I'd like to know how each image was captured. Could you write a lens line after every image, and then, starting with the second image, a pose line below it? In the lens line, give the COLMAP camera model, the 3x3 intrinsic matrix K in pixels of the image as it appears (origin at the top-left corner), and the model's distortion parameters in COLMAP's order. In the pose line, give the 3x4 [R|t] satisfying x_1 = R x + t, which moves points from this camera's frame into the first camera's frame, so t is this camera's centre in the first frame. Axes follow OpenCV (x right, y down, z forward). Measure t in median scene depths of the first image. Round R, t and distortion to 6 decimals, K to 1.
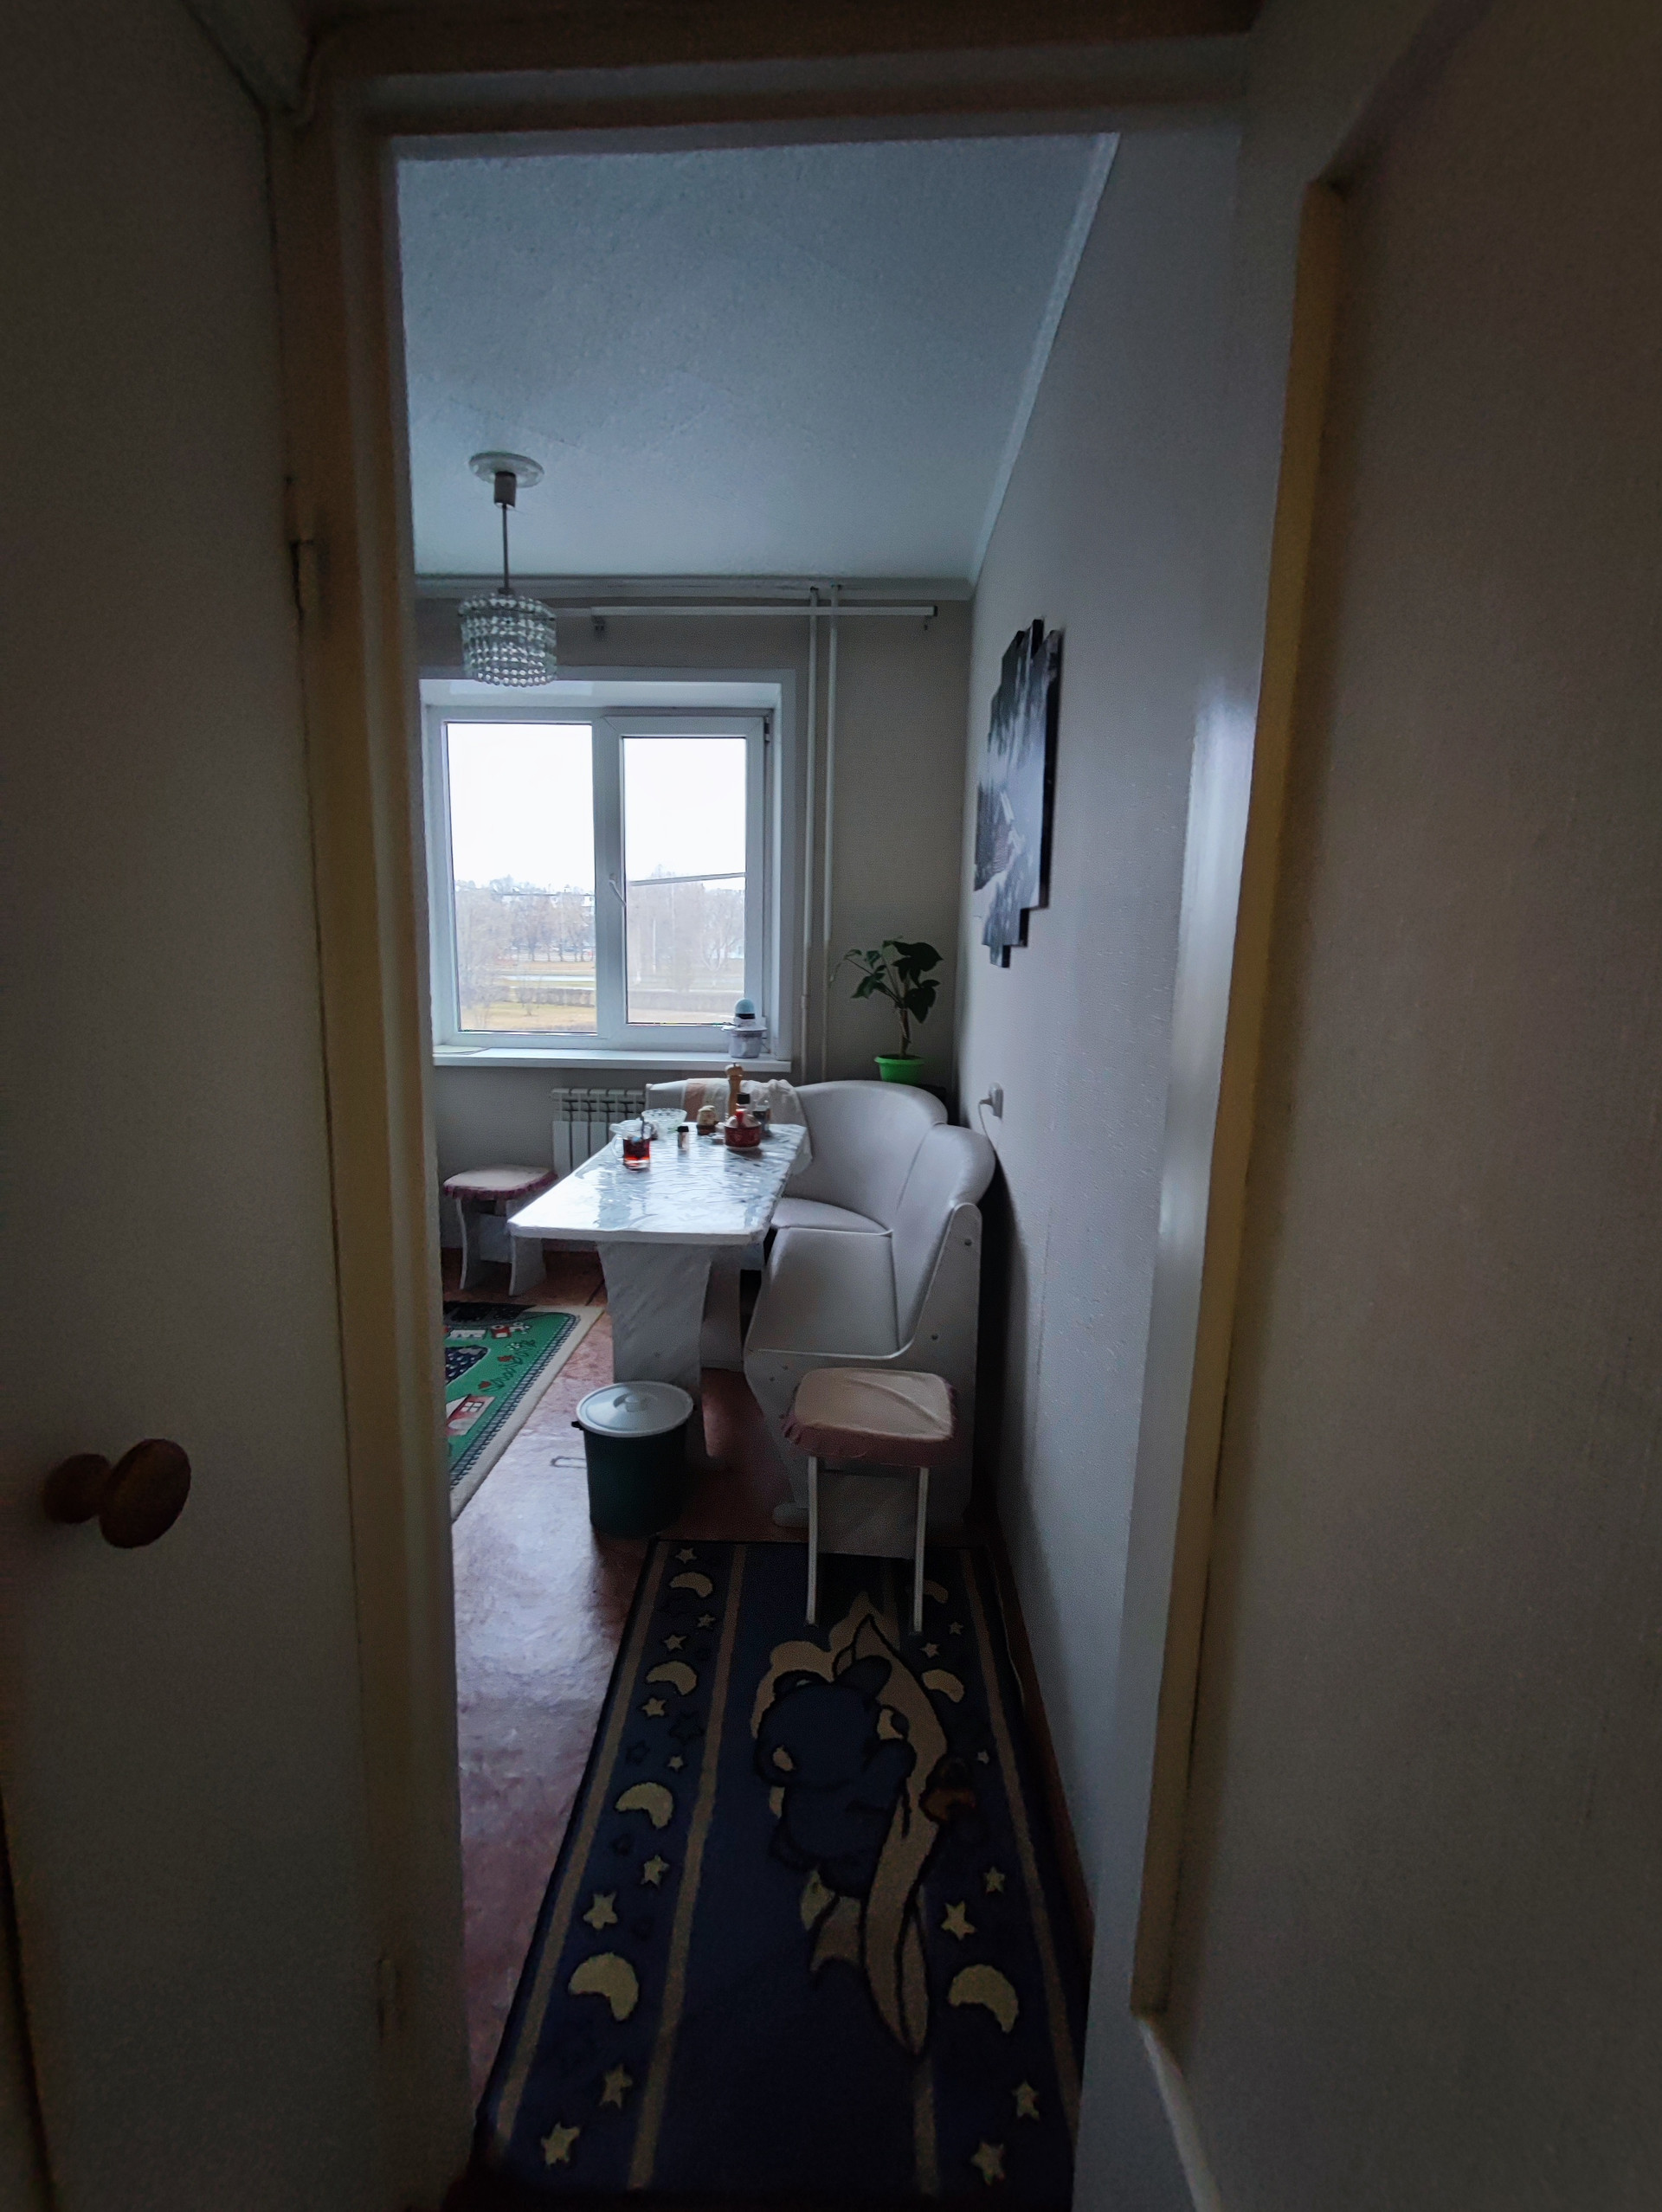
lens RADIAL K [[1002.1, 0, 817.0], [0, 1002.1, 1097.3], [0, 0, 1]] dist [-0.013877, 0.006728]
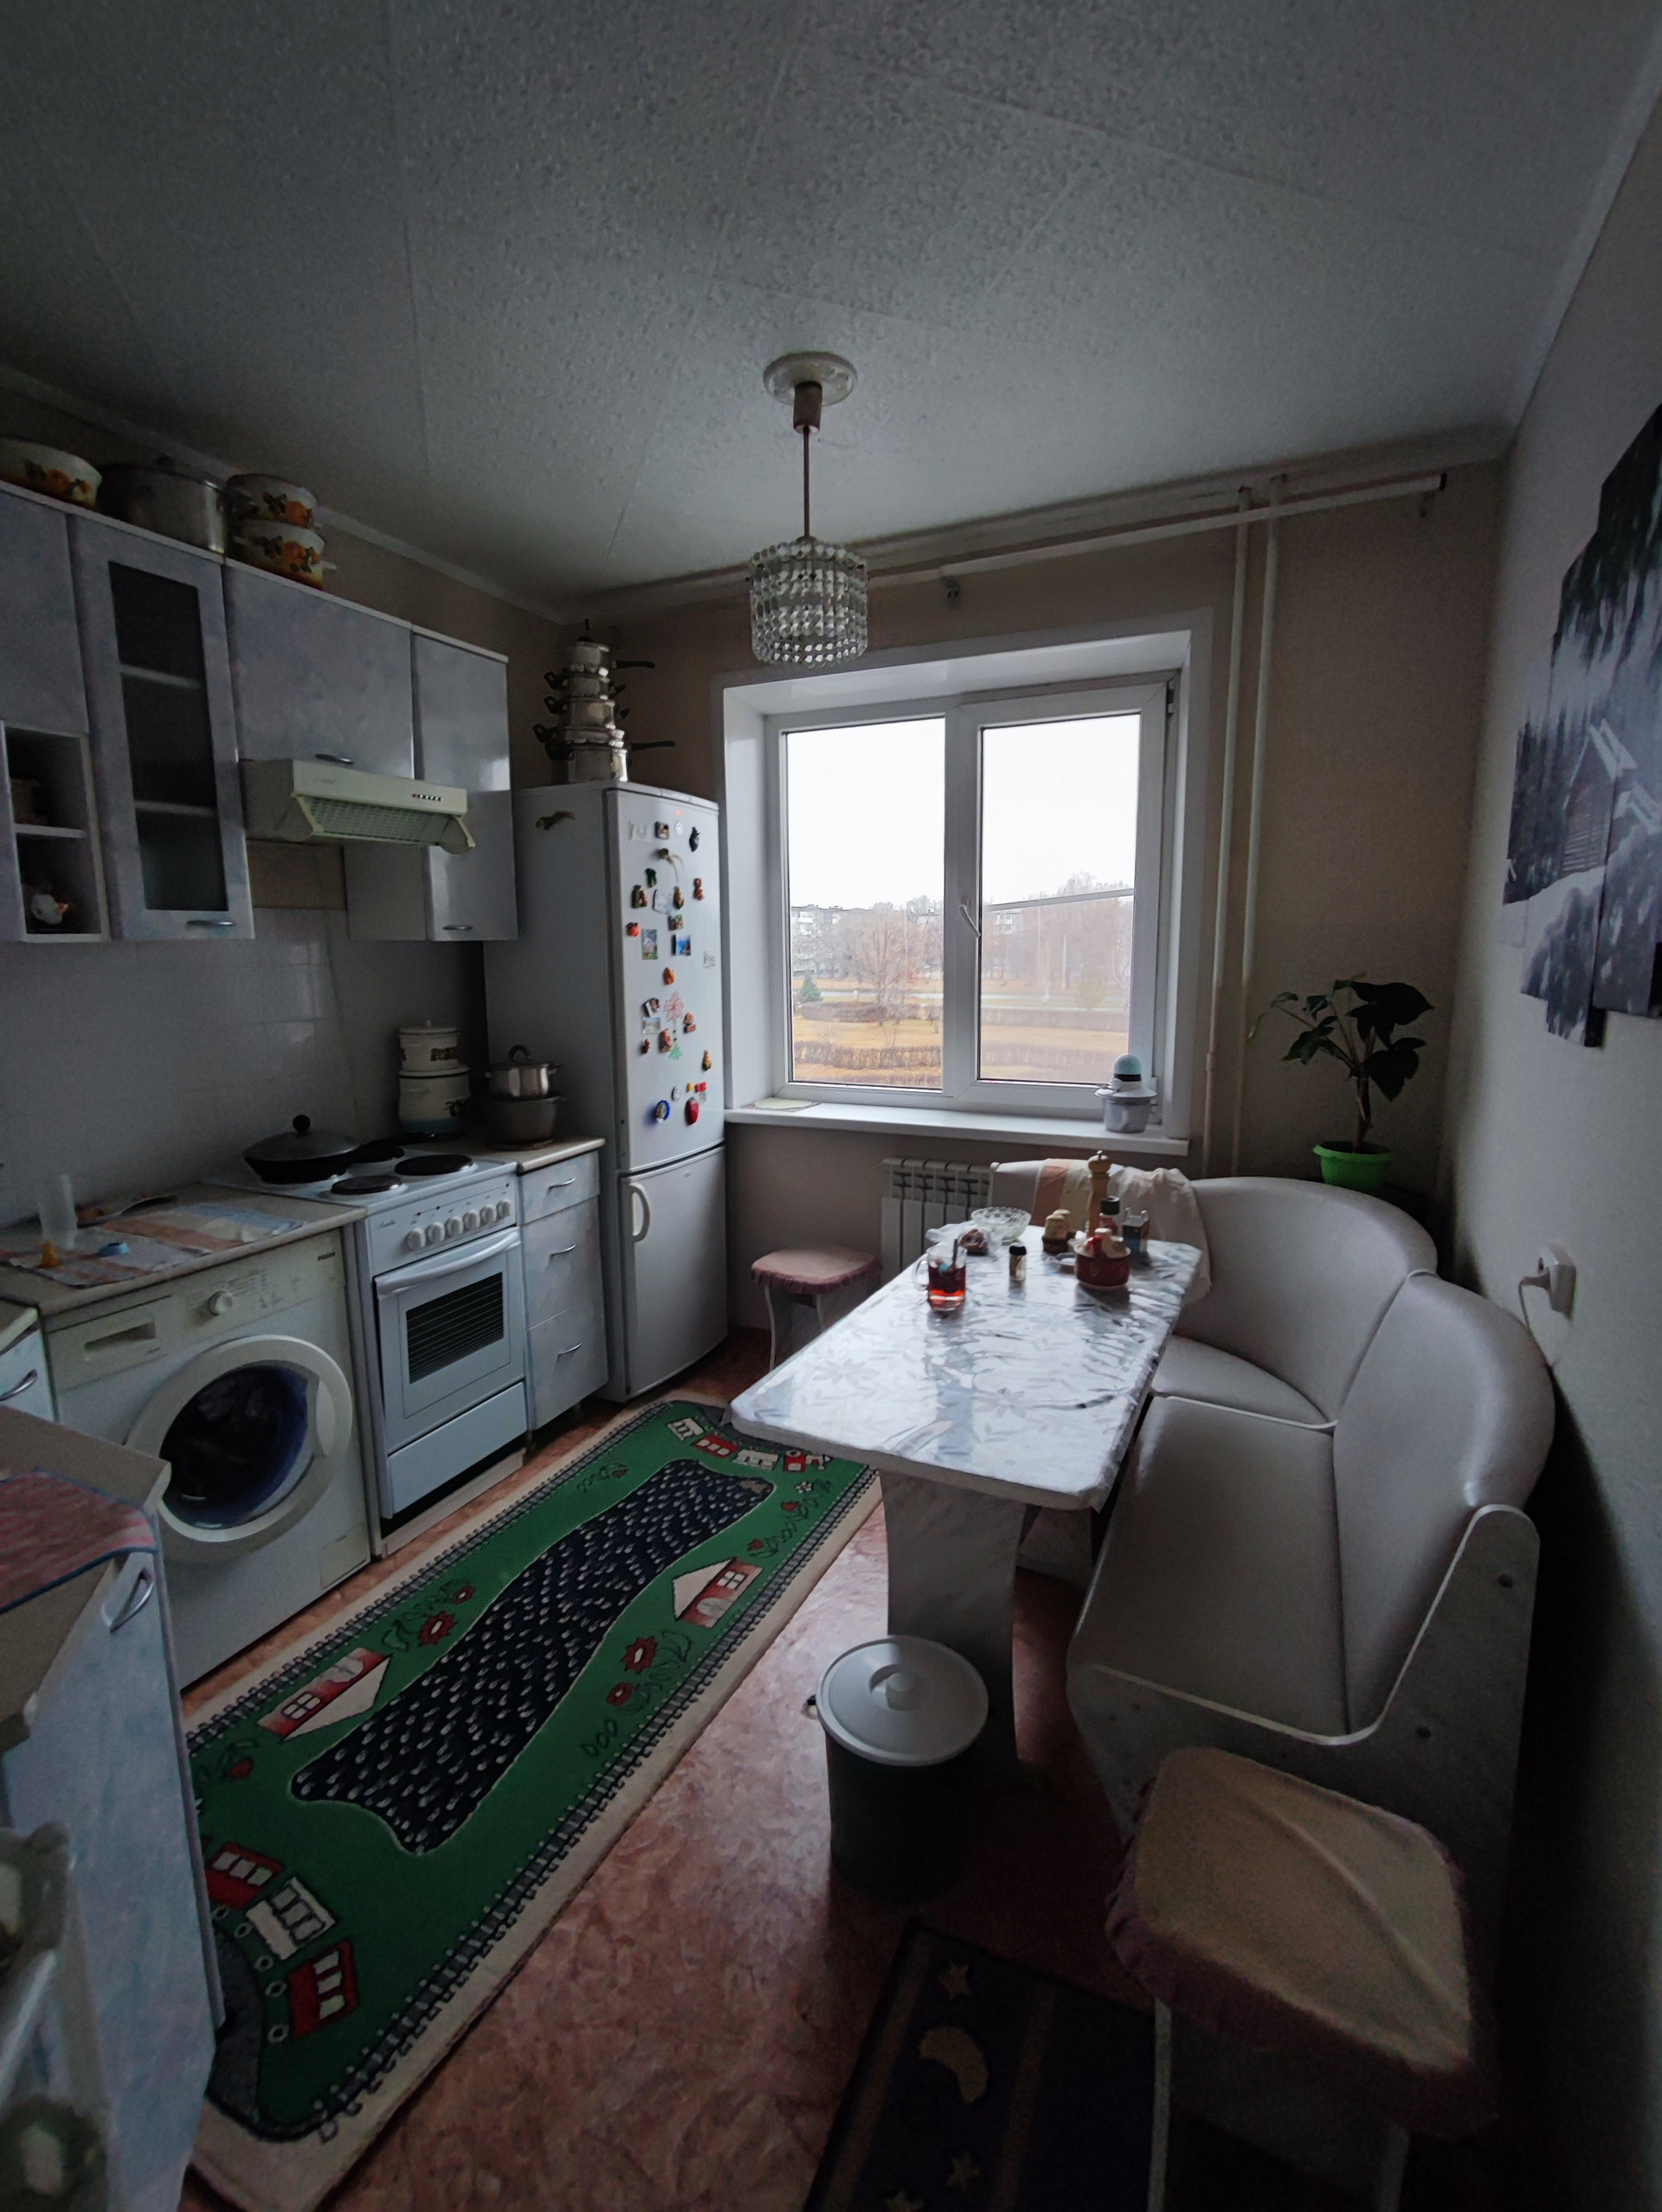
lens RADIAL K [[1002.1, 0, 816.7], [0, 1002.1, 1099.0], [0, 0, 1]] dist [-0.013877, 0.006728]
pose [[0.920915, 0.035681, -0.388126, 0.009169], [-0.041744, 0.999102, -0.007198, -0.064726], [0.387521, 0.022830, 0.921578, 0.275236]]
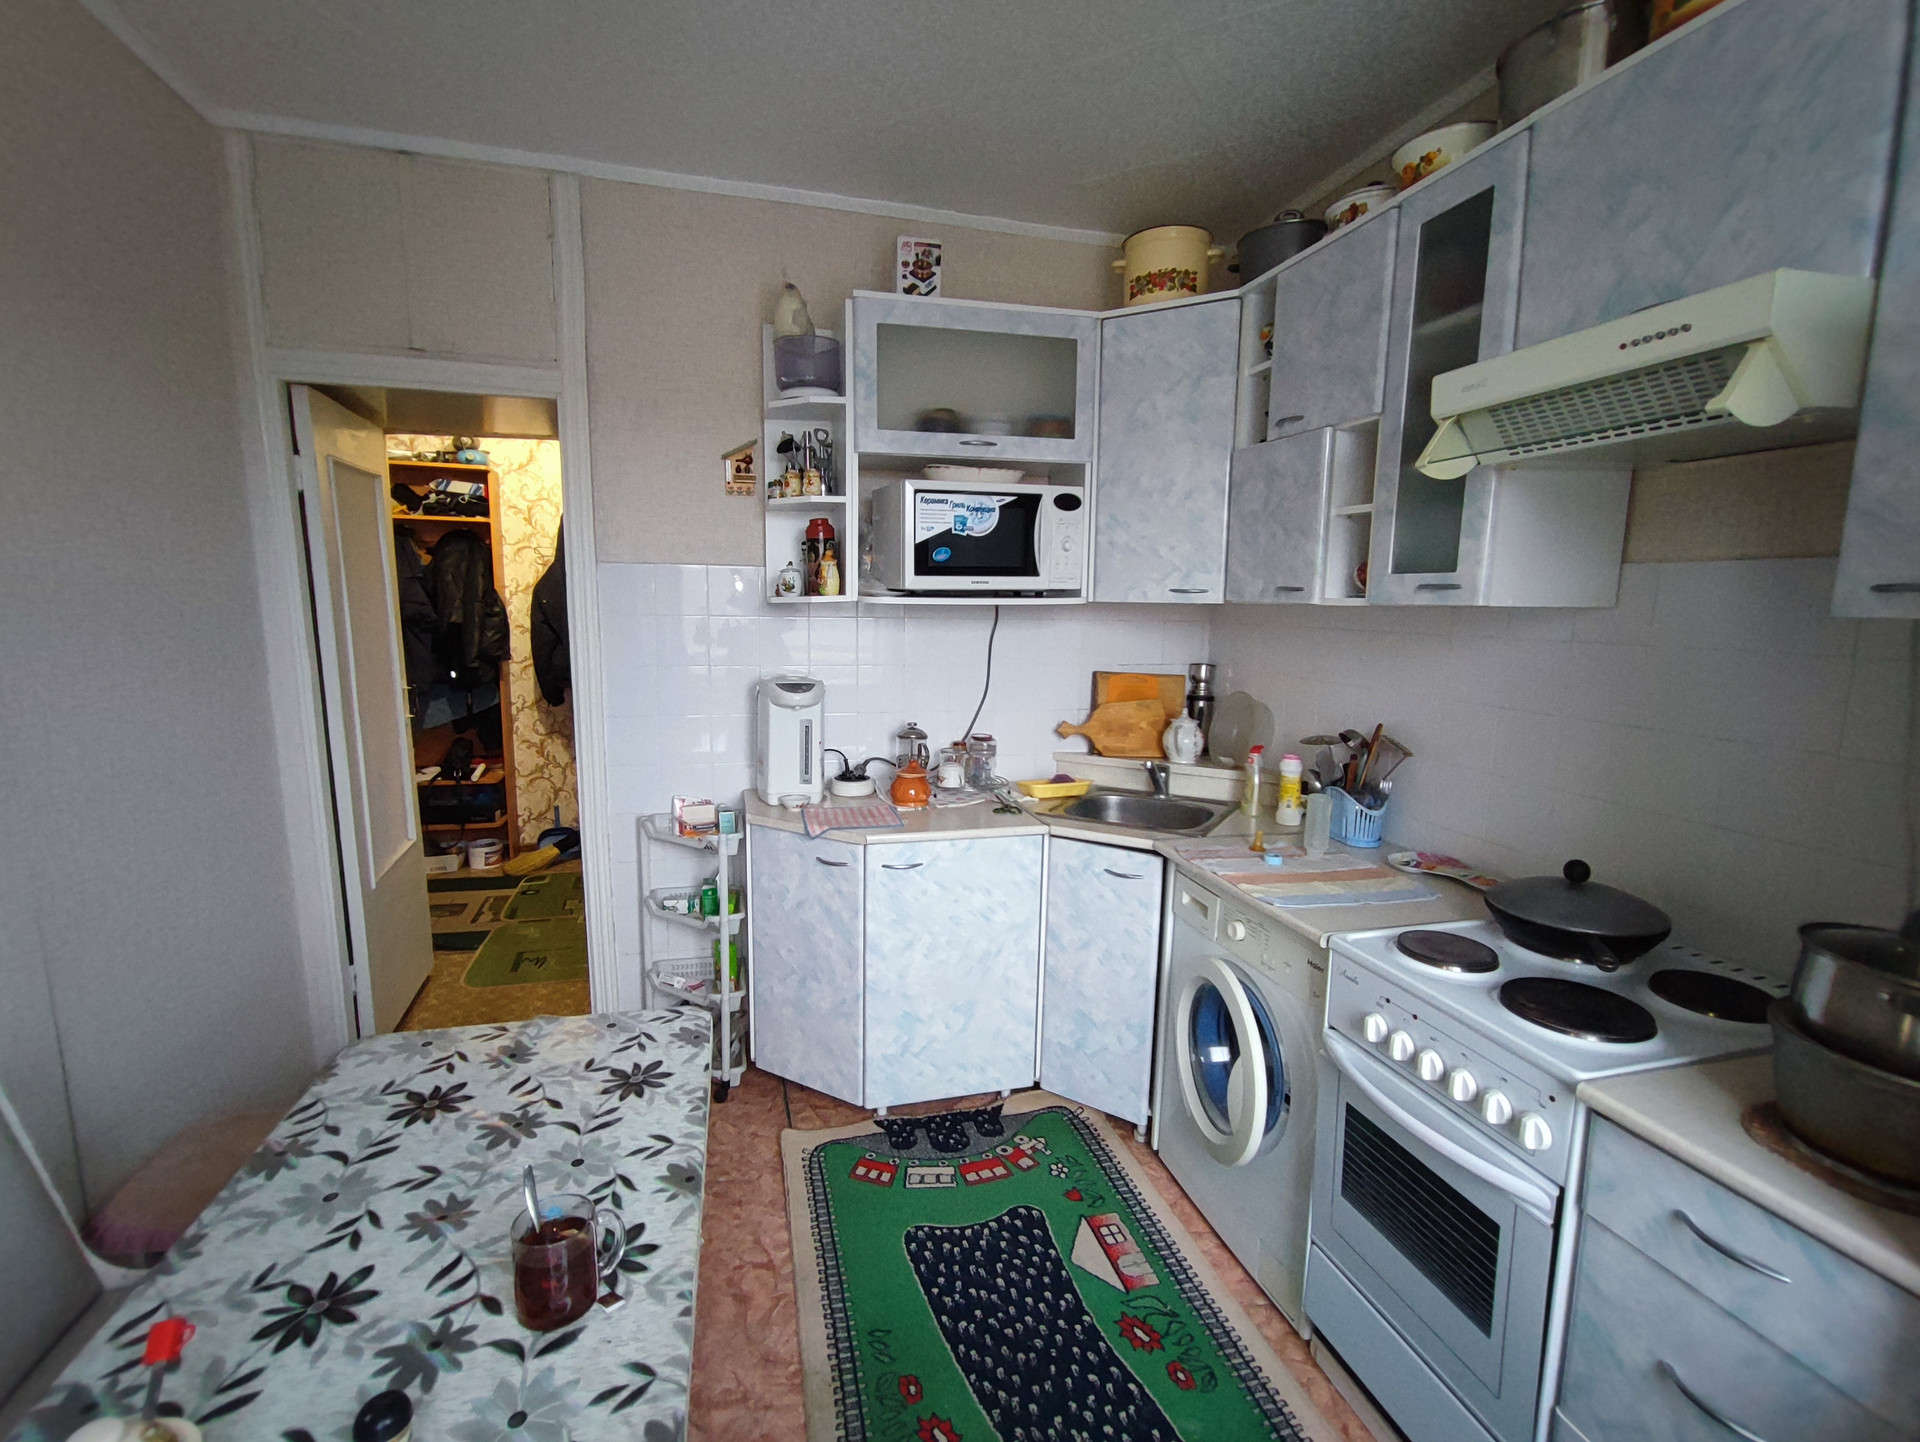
lens RADIAL K [[869.7, 0, 957.0], [0, 869.7, 725.7], [0, 0, 1]] dist [-0.013877, 0.006728]
pose [[-0.951909, 0.016402, -0.305942, -0.214659], [-0.078895, 0.951769, 0.296500, -0.232627], [0.296049, 0.306378, -0.904703, 1.196706]]
